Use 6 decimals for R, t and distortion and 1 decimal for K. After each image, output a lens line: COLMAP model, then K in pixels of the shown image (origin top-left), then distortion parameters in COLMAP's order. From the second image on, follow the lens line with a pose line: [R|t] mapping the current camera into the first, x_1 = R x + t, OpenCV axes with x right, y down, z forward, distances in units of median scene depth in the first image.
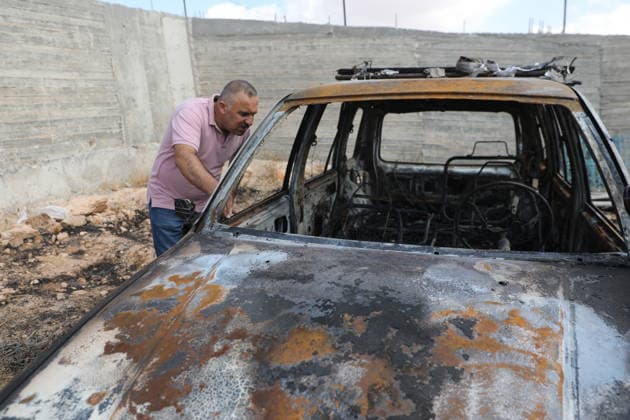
lens RADIAL K [[497.9, 0, 318.3], [0, 497.9, 212.9], [0, 0, 1]] dist [-0.070576, 0.079223]
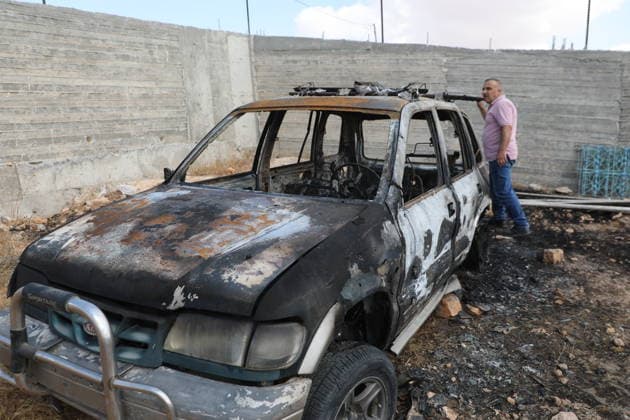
lens RADIAL K [[497.9, 0, 316.0], [0, 497.9, 210.5], [0, 0, 1]] dist [-0.070576, 0.079223]
pose [[0.982670, 0.056442, -0.176560, 0.139587], [-0.059271, 0.998184, -0.010789, 0.027746], [0.175630, 0.021067, 0.984231, -0.143756]]
